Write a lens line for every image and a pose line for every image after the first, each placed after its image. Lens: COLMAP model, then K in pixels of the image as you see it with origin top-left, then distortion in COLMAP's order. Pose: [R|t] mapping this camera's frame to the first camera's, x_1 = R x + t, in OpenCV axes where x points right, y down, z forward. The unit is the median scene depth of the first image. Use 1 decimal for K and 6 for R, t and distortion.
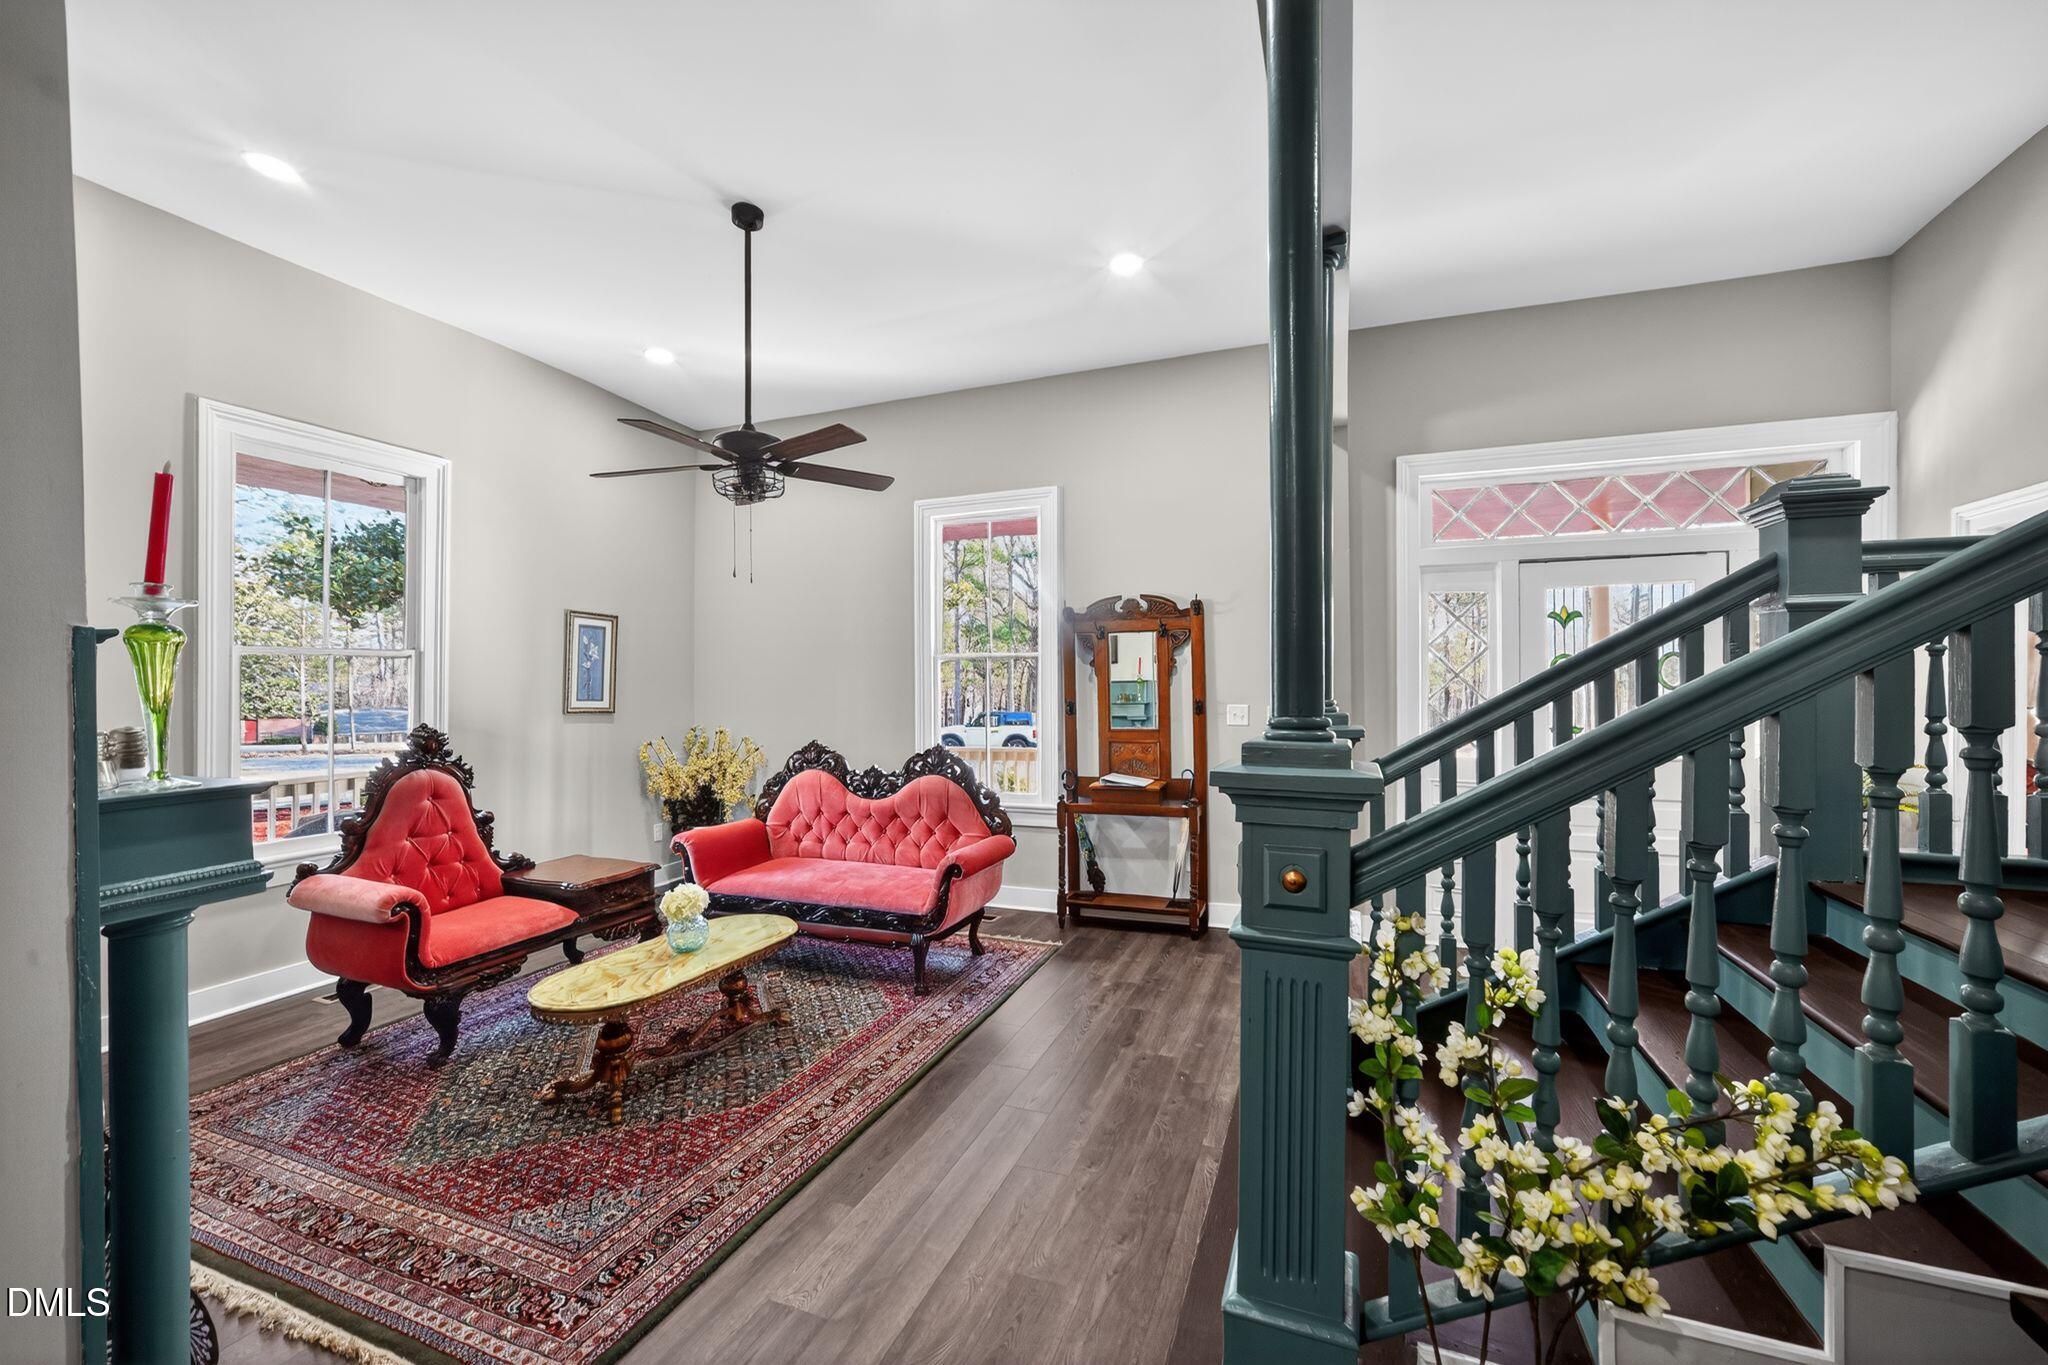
lens RADIAL K [[788.7, 0, 1024.0], [0, 788.7, 682.5], [0, 0, 1]] dist [-0.002370, 0.000067]
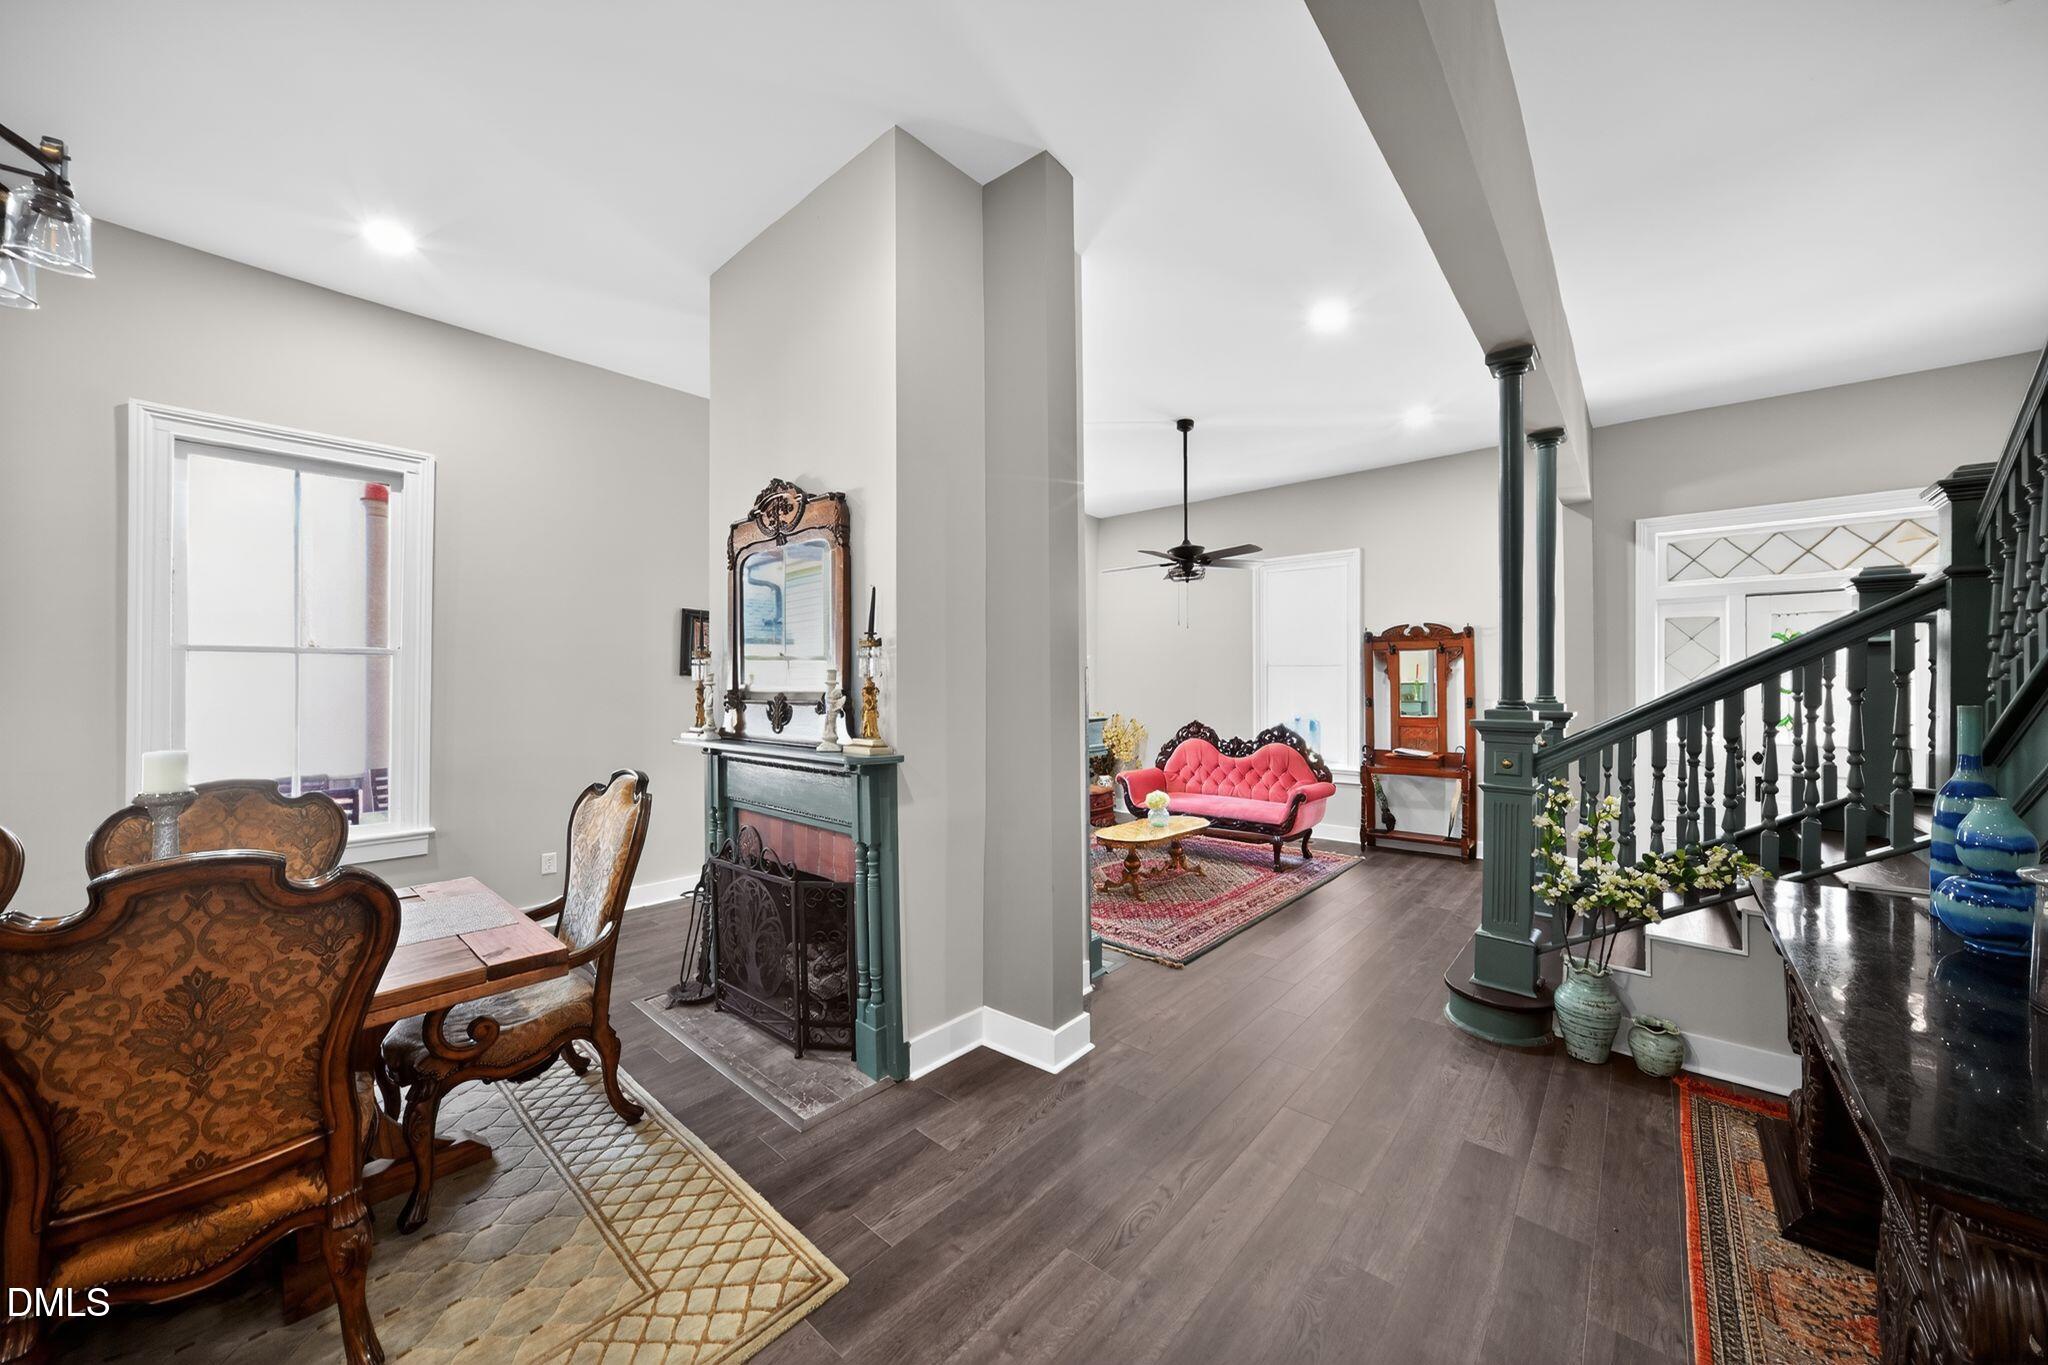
lens RADIAL K [[720.6, 0, 1033.9], [0, 720.6, 683.5], [0, 0, 1]] dist [-0.009952, 0.000261]
pose [[0.945215, 0.005493, -0.326403, -0.104181], [-0.005370, 0.999985, 0.001277, -0.000805], [0.326405, 0.000546, 0.945230, -0.506378]]
